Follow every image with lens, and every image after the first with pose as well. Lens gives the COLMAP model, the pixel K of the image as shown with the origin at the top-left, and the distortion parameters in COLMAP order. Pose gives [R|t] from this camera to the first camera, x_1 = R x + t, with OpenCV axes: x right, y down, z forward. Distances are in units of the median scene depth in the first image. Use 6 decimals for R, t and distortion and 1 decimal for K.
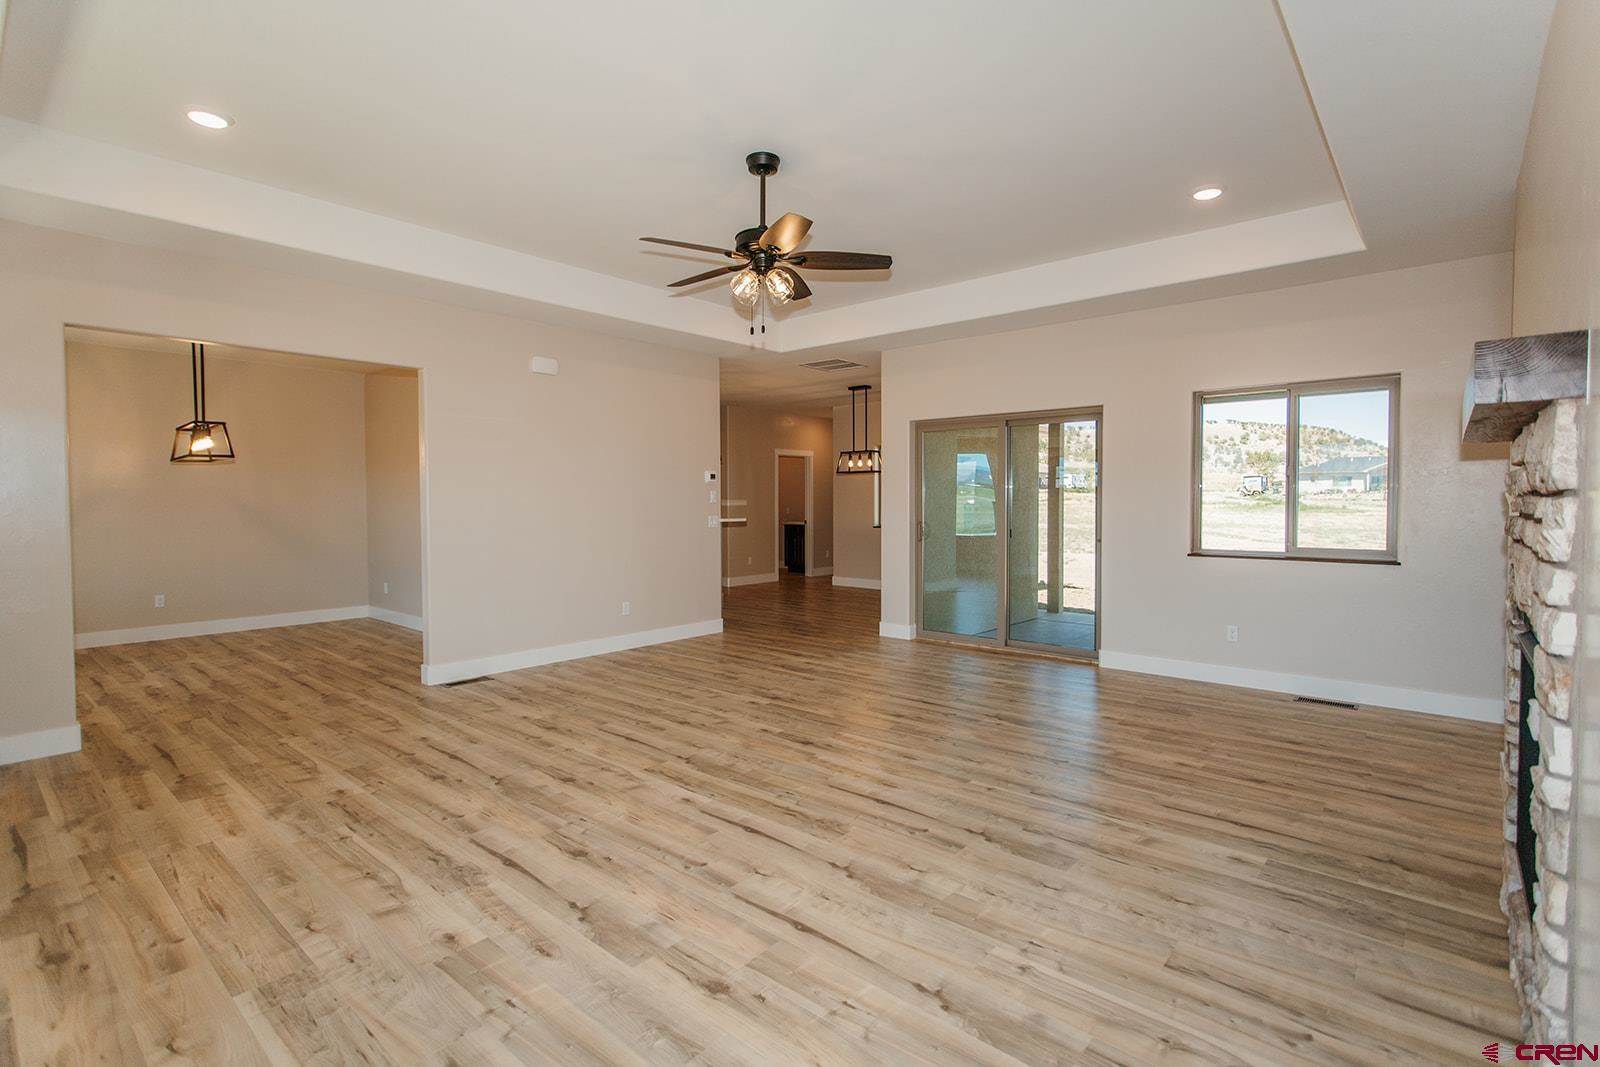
lens RADIAL K [[749.5, 0, 803.8], [0, 749.5, 517.0], [0, 0, 1]] dist [0.003561, -0.000107]
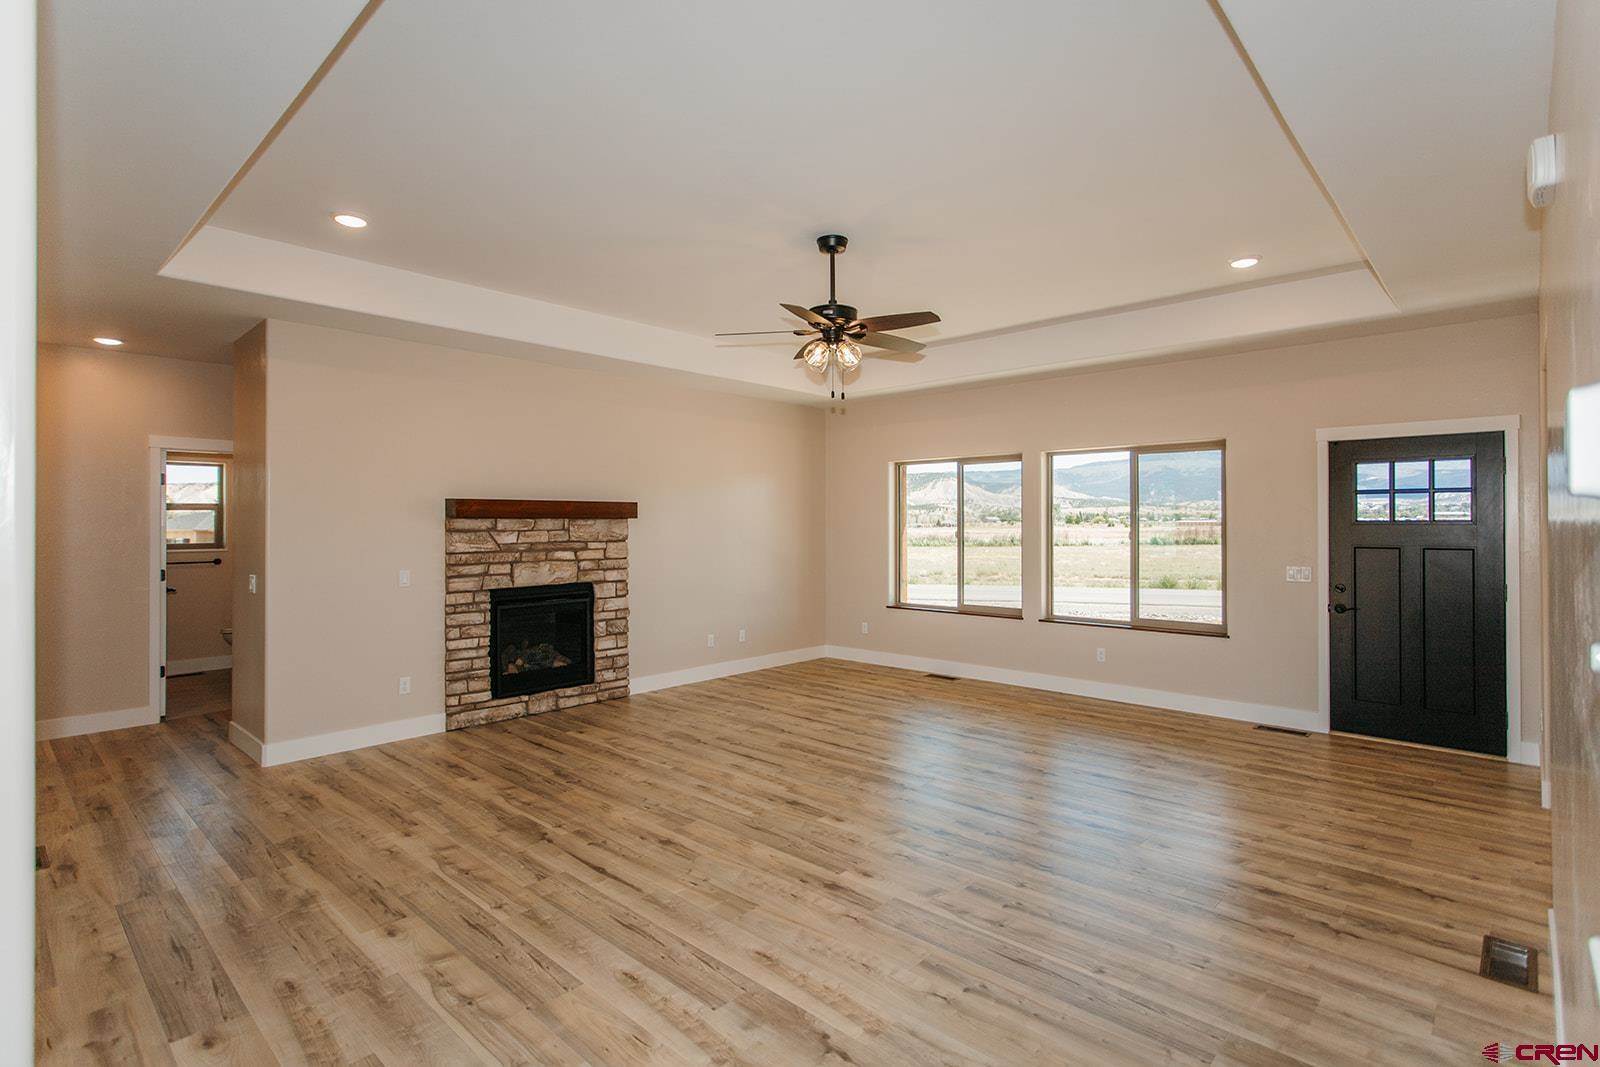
lens RADIAL K [[770.3, 0, 798.2], [0, 770.3, 519.0], [0, 0, 1]] dist [0.000376, 0.000537]
pose [[-0.999162, 0.005668, 0.040540, -0.051637], [0.006290, 0.999864, 0.015232, -0.094717], [-0.040448, 0.015474, -0.999062, 2.302954]]
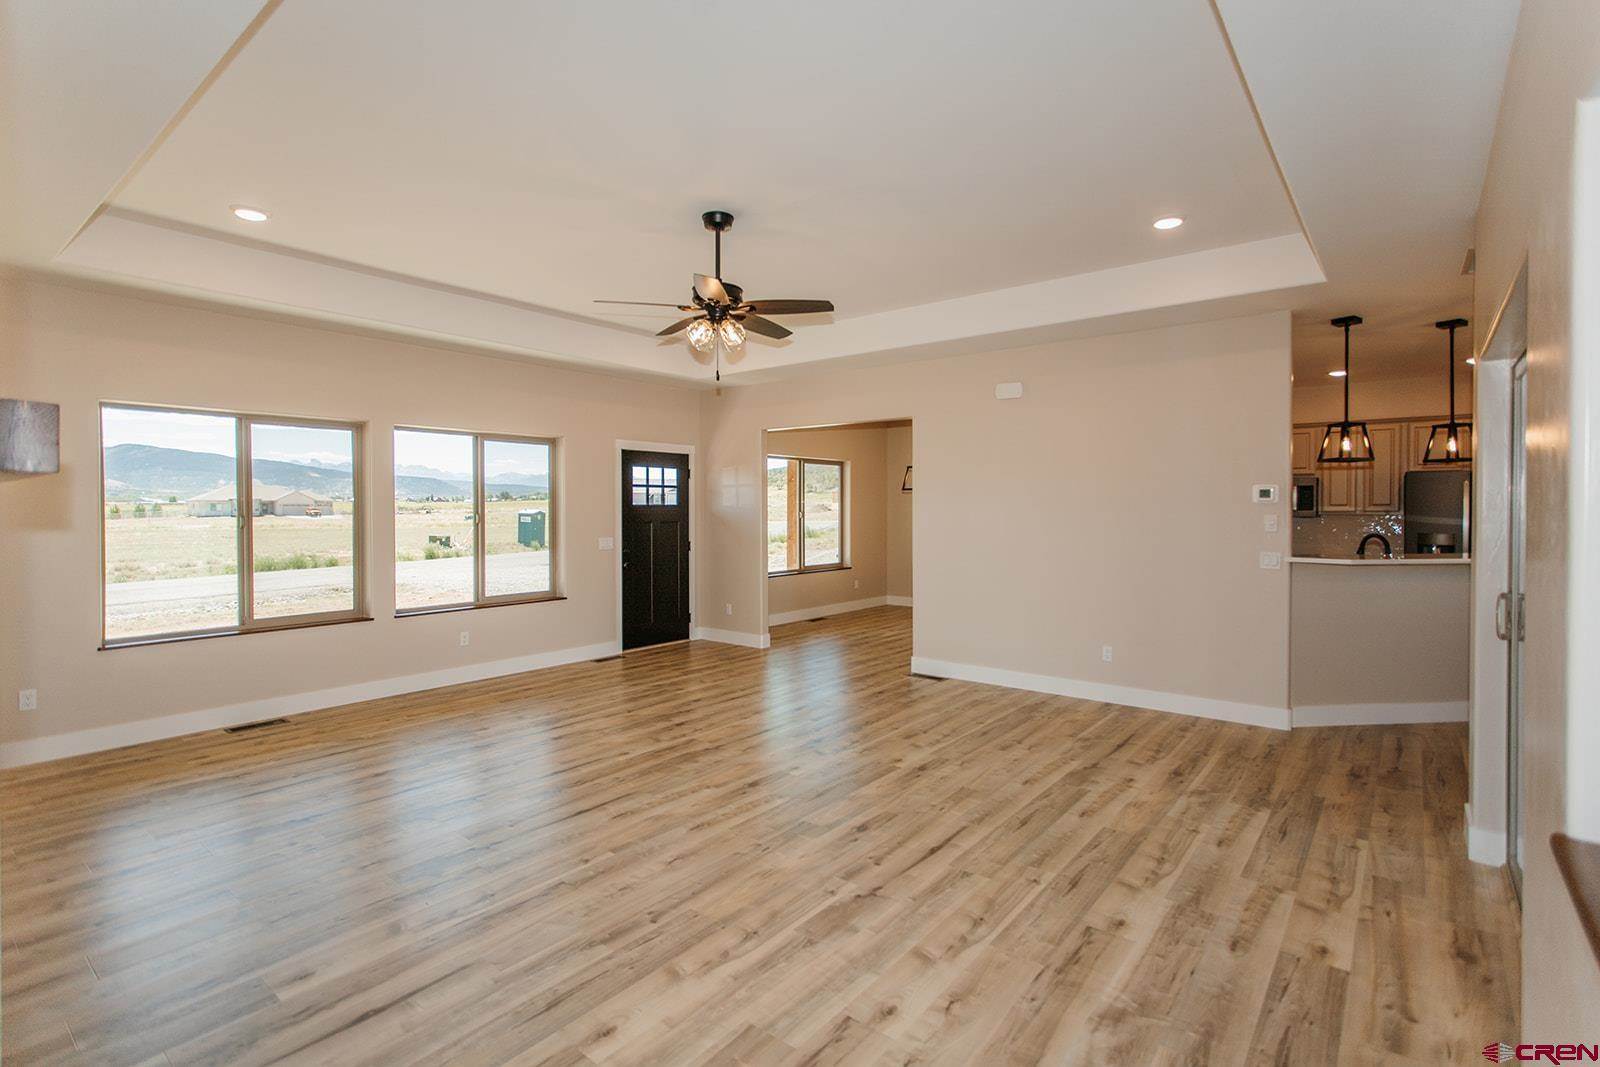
lens RADIAL K [[761.5, 0, 820.0], [0, 761.5, 516.1], [0, 0, 1]] dist [0.007938, -0.000307]
pose [[0.045260, 0.014041, -0.998877, 1.139864], [-0.021890, 0.999675, 0.013060, -0.069204], [0.998735, 0.021274, 0.045552, 1.195406]]
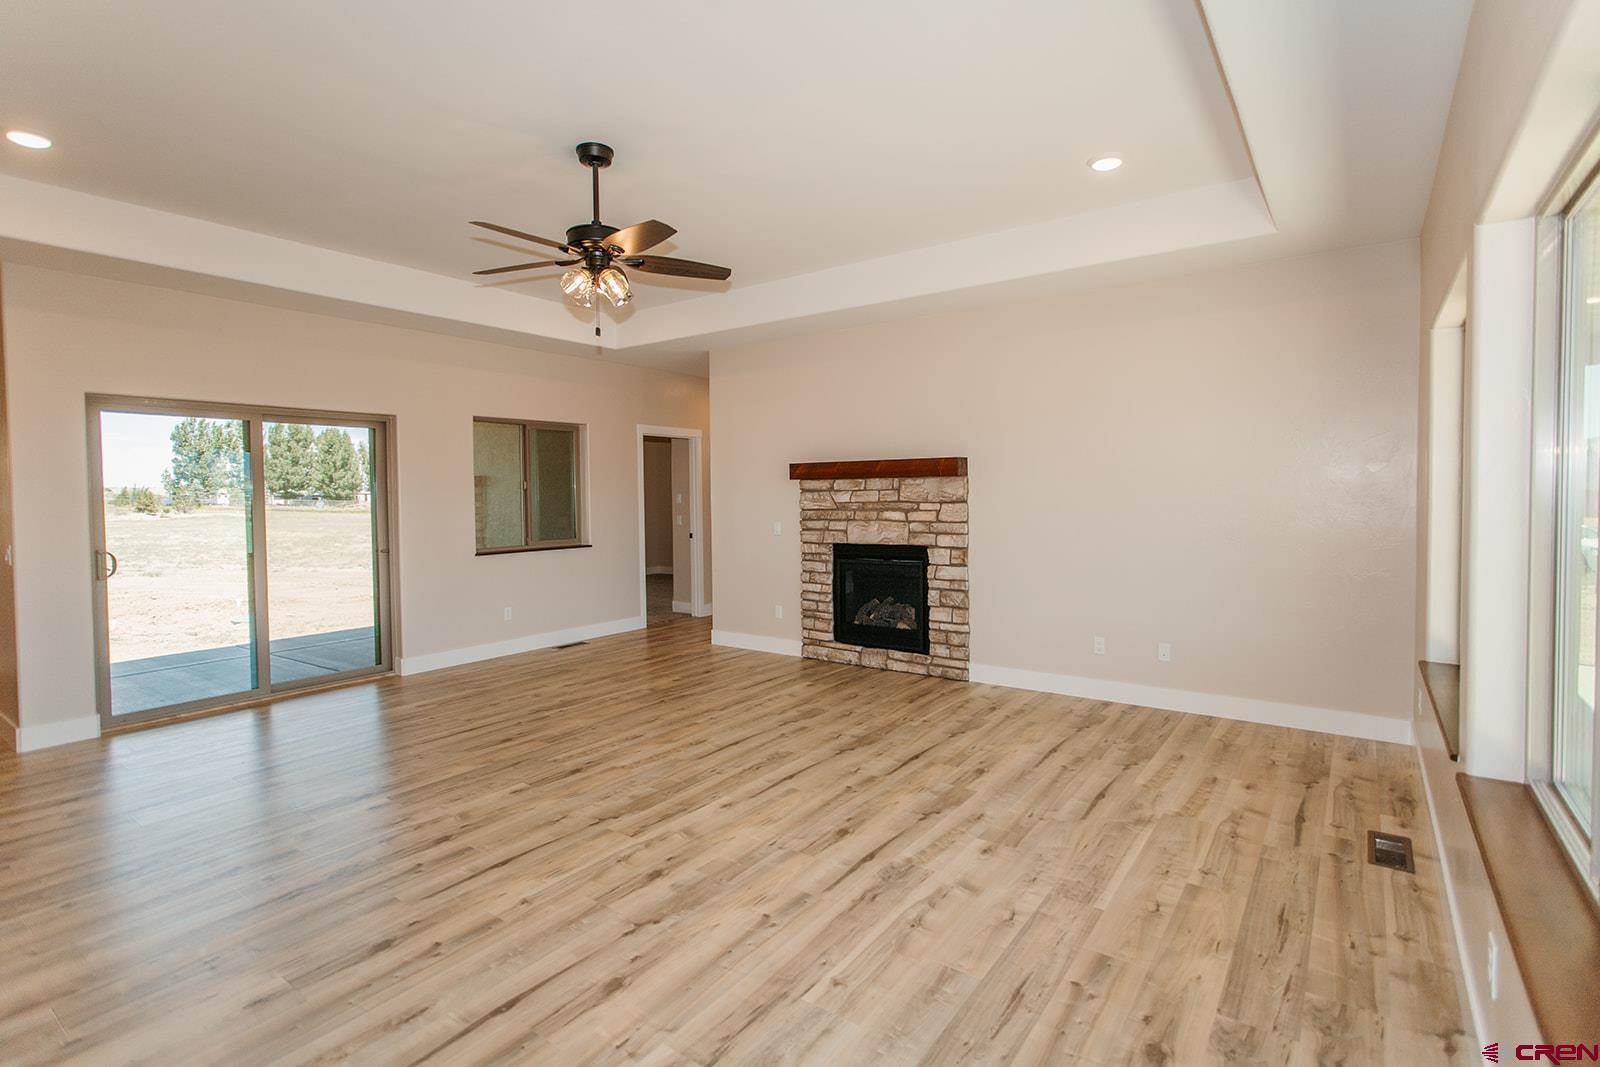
lens RADIAL K [[761.5, 0, 820.0], [0, 761.5, 516.1], [0, 0, 1]] dist [0.007938, -0.000307]
pose [[-0.093104, -0.027682, 0.995271, -1.122419], [0.032504, 0.998996, 0.030826, -0.045081], [-0.995126, 0.035220, -0.092111, 0.892155]]
